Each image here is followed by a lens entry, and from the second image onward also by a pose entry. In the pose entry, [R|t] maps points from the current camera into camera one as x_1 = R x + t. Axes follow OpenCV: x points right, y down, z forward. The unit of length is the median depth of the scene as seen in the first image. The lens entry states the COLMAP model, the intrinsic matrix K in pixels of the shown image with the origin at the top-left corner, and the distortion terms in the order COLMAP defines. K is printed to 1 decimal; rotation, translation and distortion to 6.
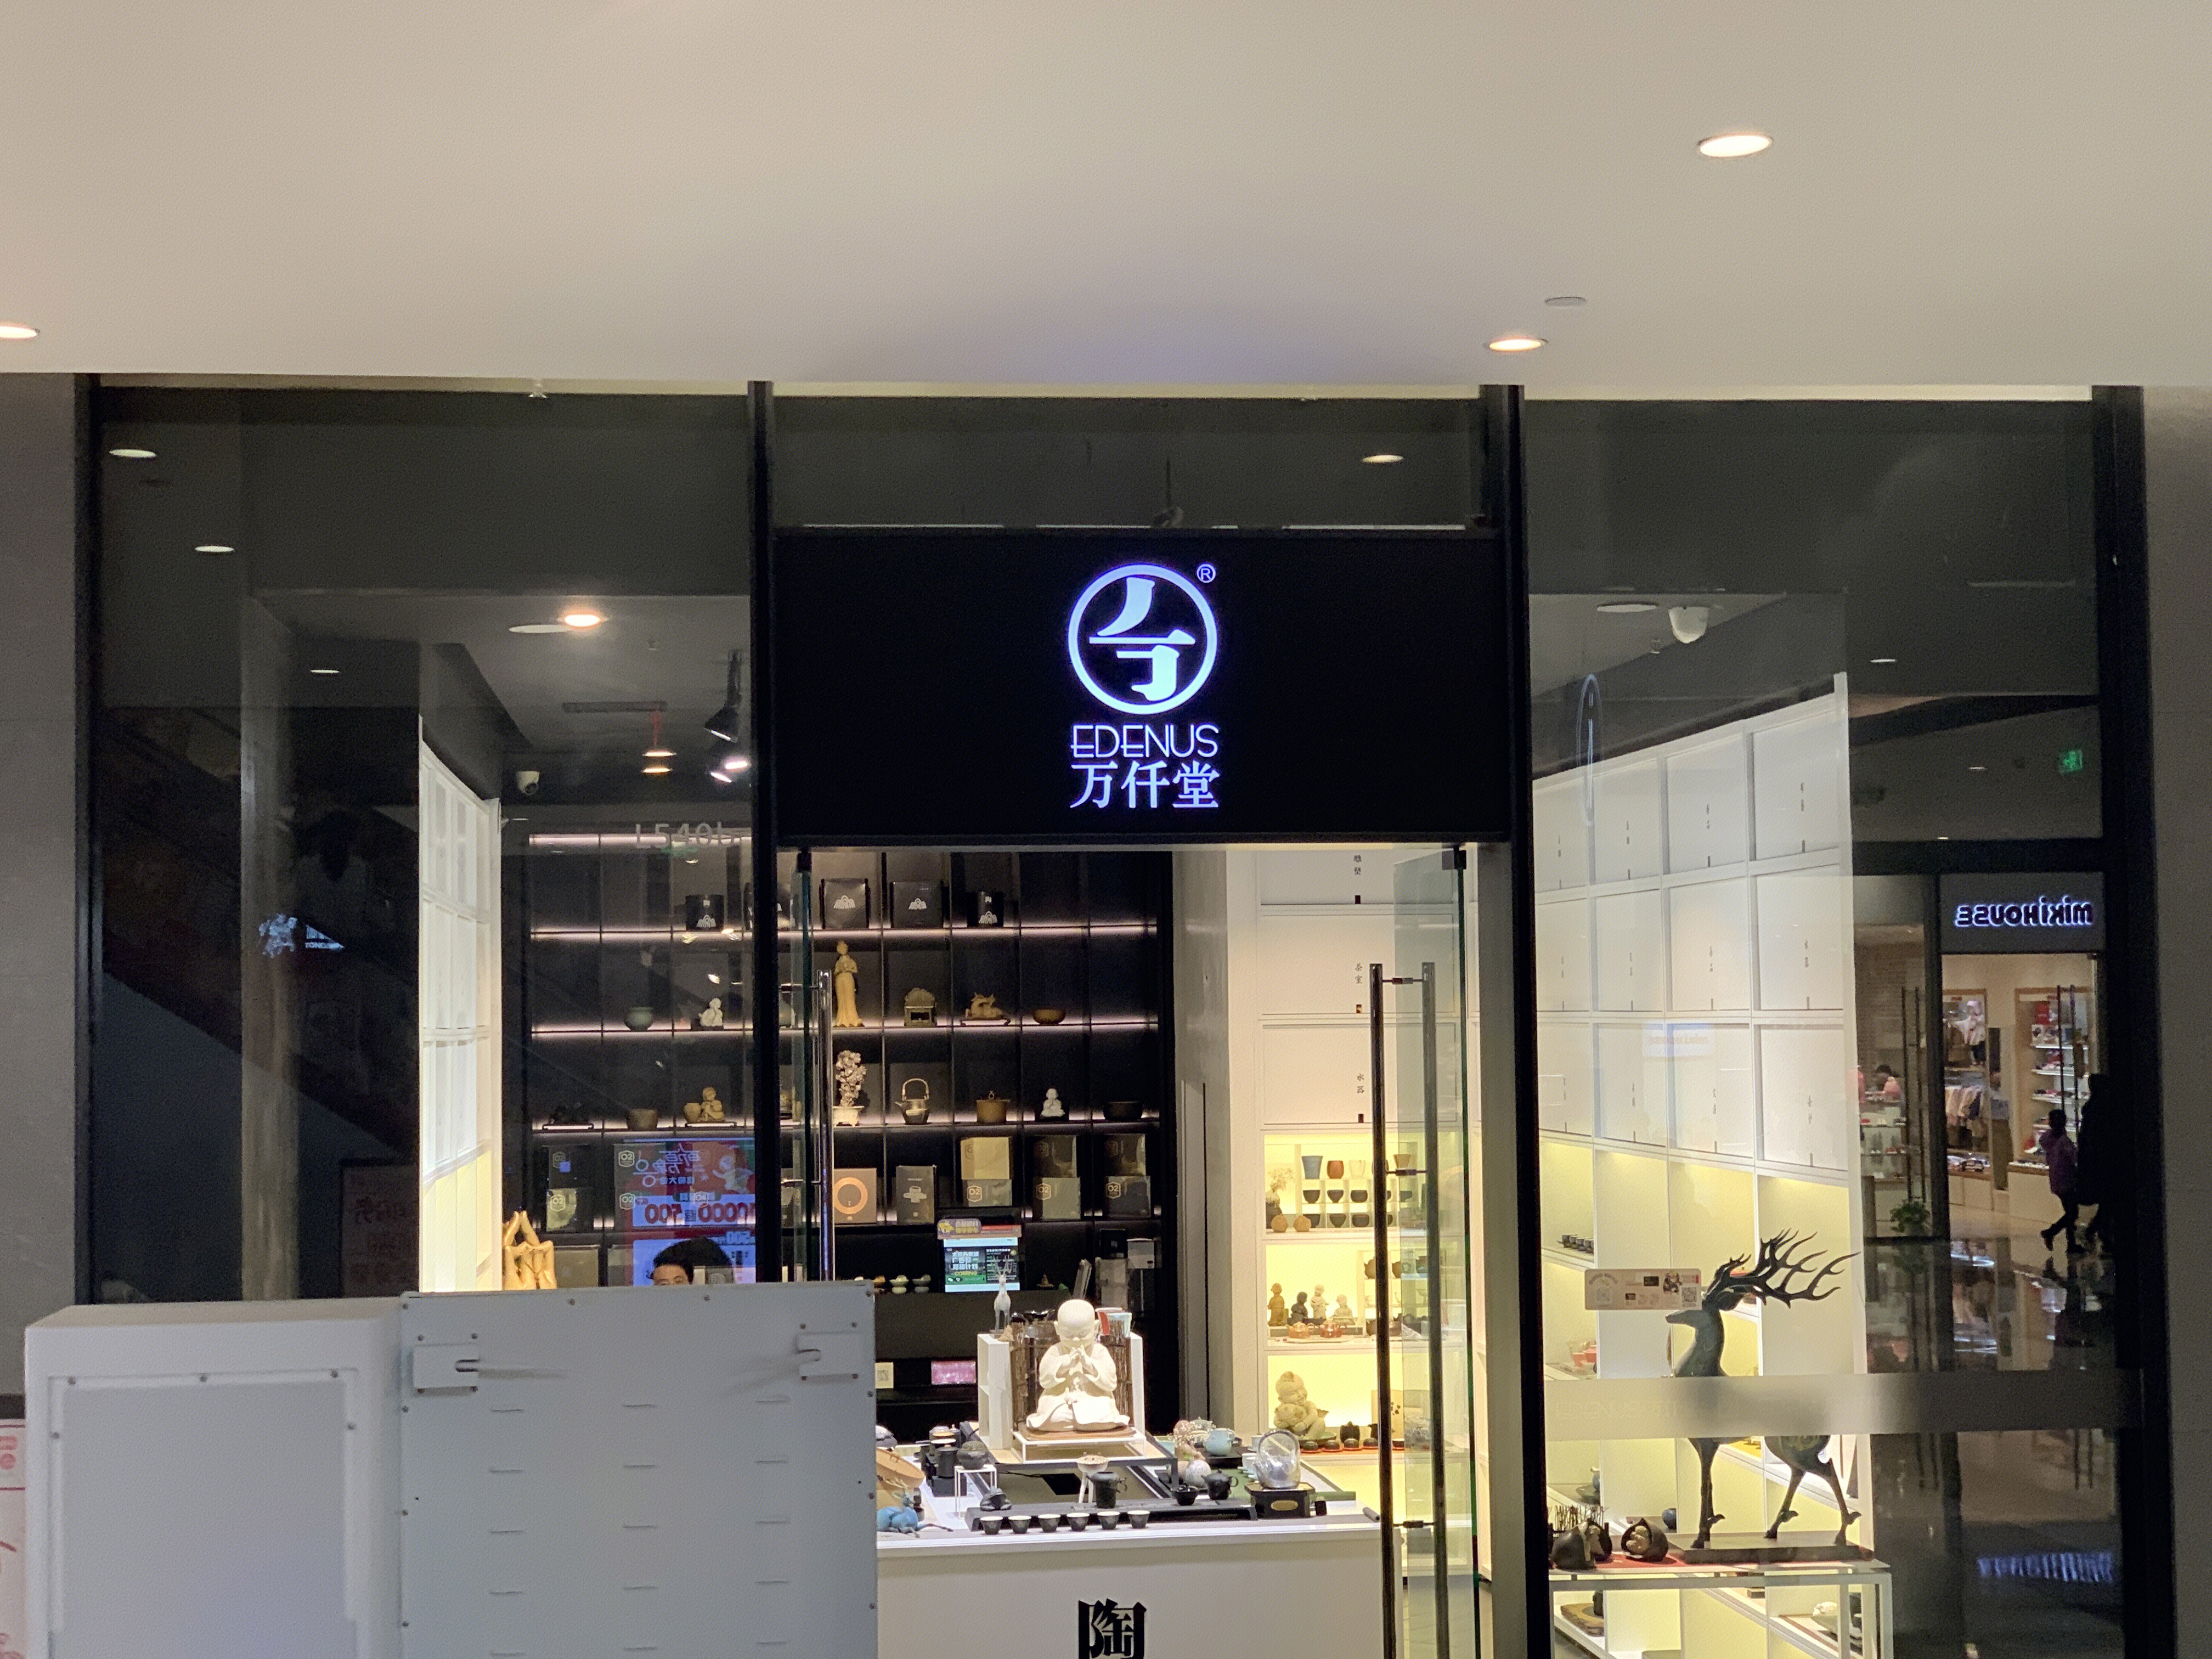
lens RADIAL K [[3471.0, 0, 1106.0], [0, 3471.0, 829.3], [0, 0, 1]] dist [0.006056, 0.000000]
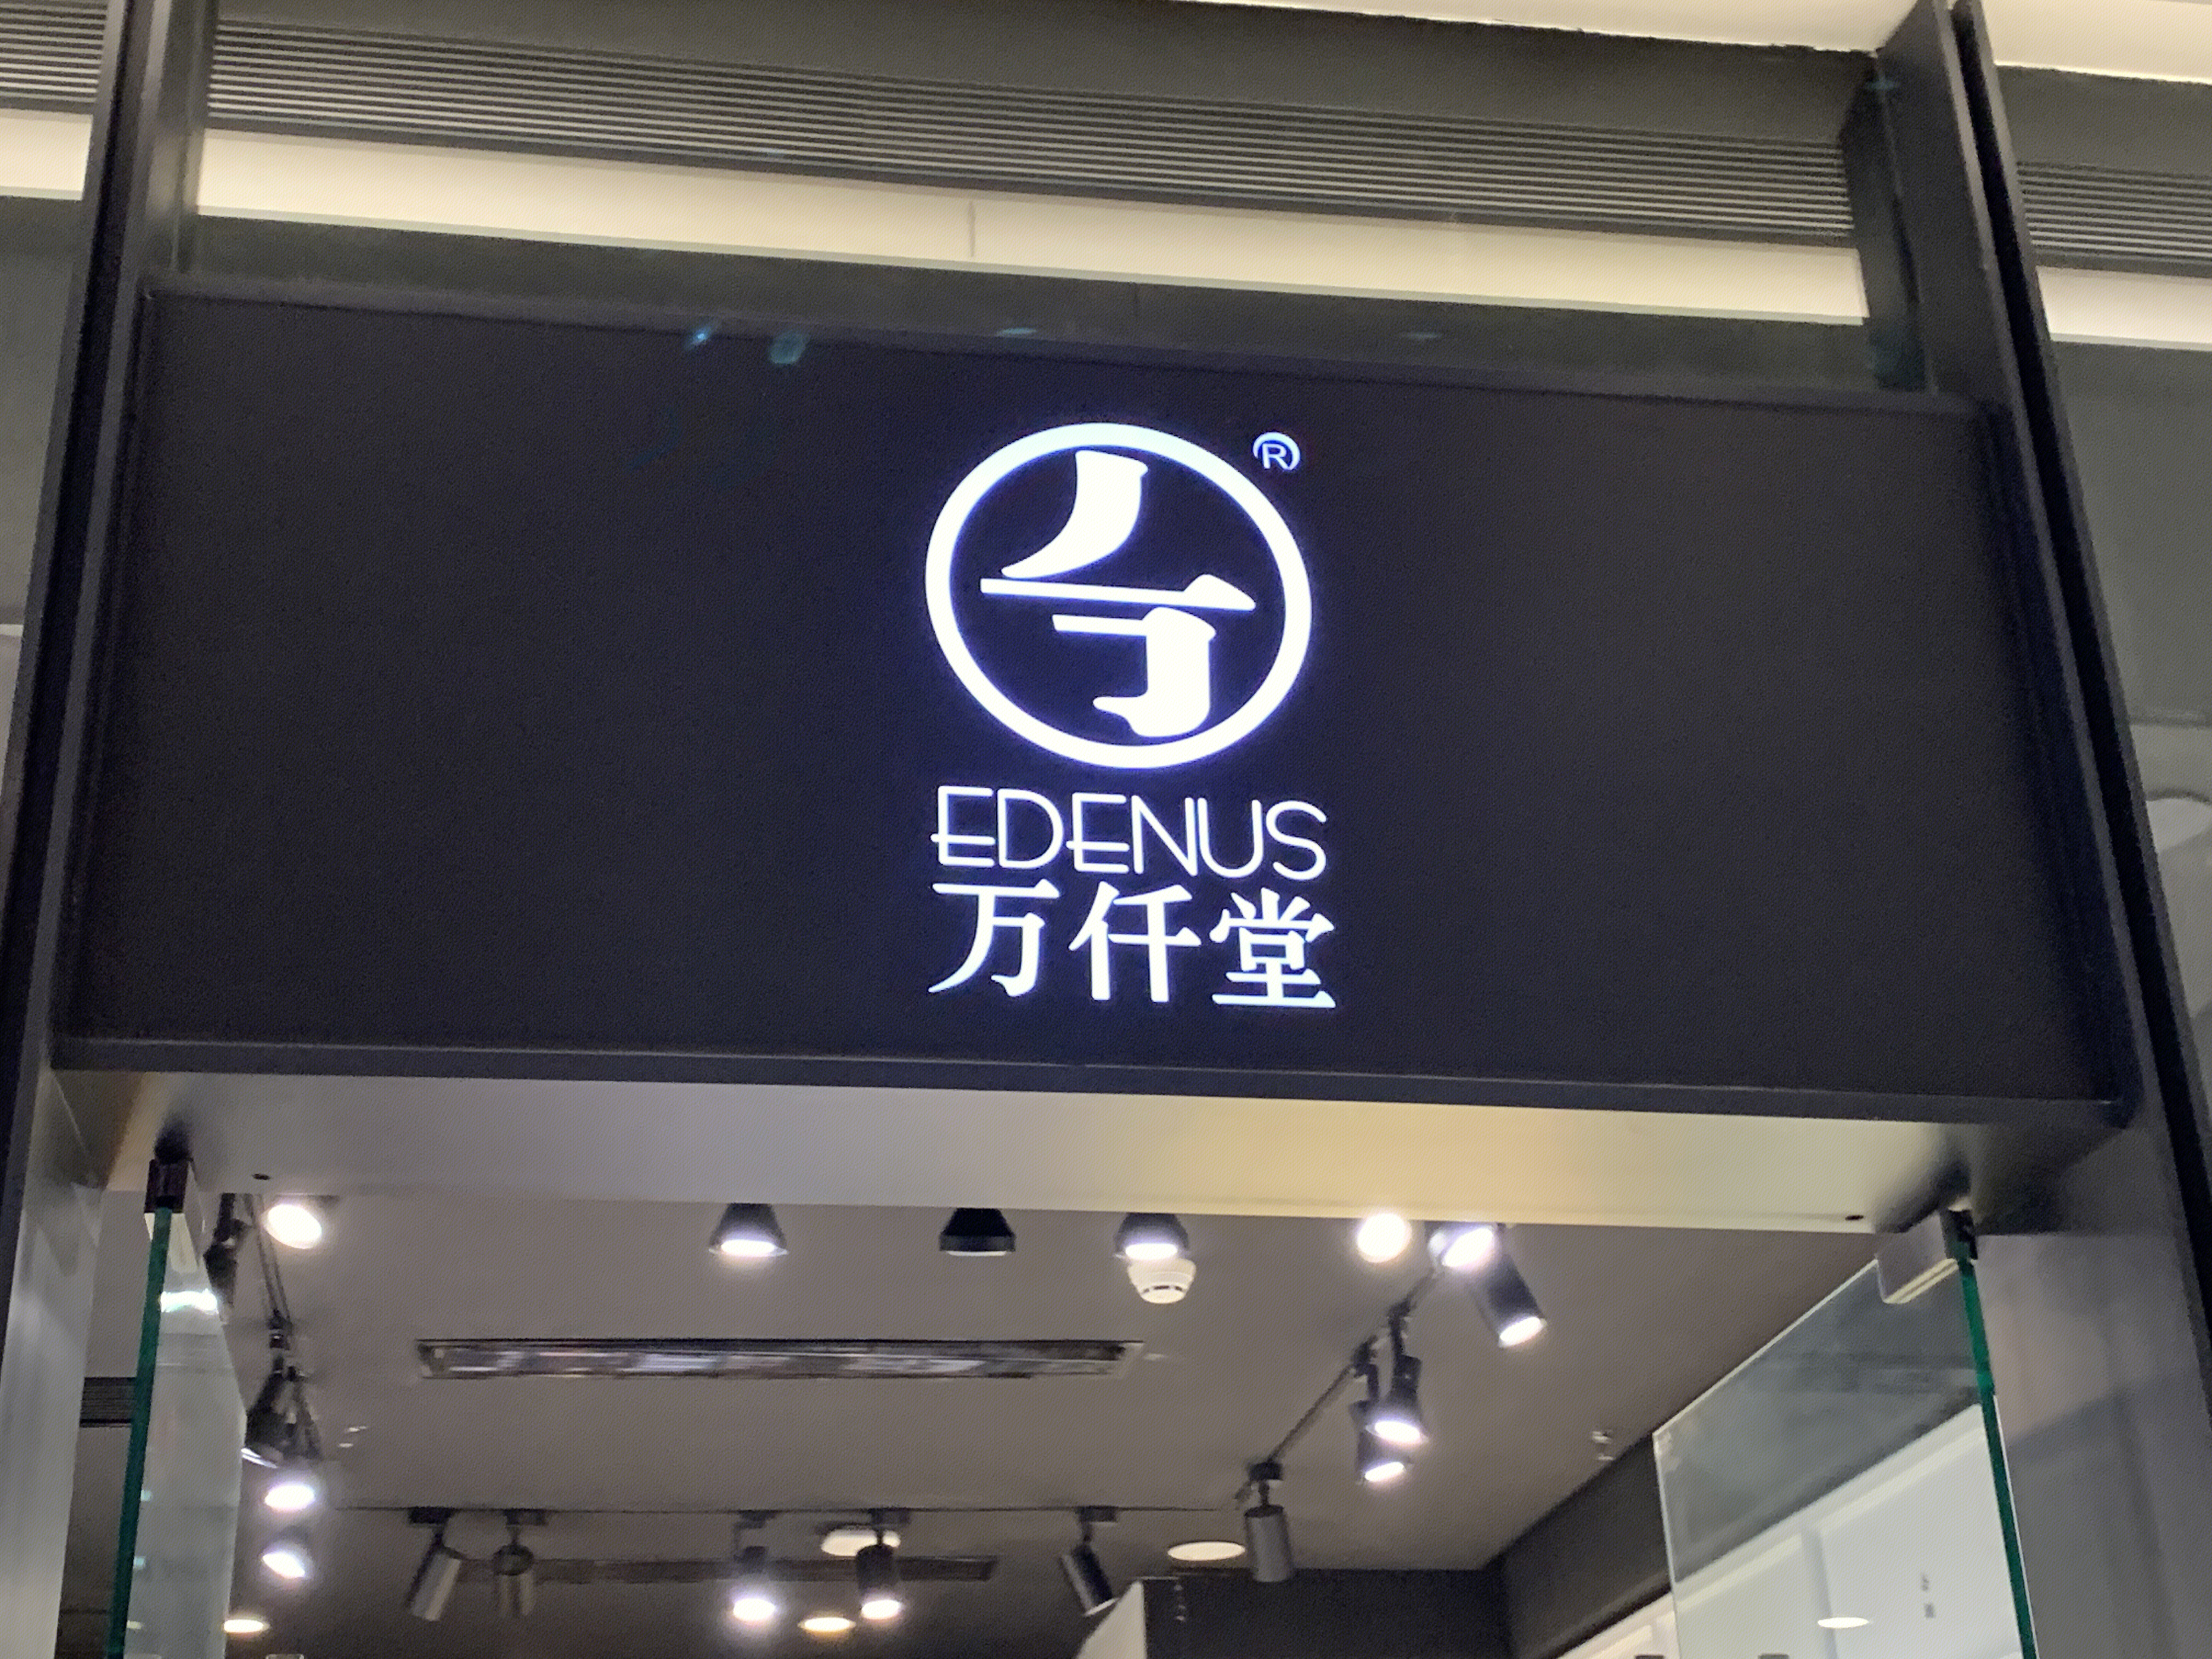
lens RADIAL K [[2995.9, 0, 1104.2], [0, 2995.9, 826.5], [0, 0, 1]] dist [0.005222, 0.000000]
pose [[0.999019, -0.001165, 0.044258, -0.005909], [0.018117, 0.922879, -0.384664, 0.097024], [-0.040396, 0.385089, 0.921995, 0.703776]]
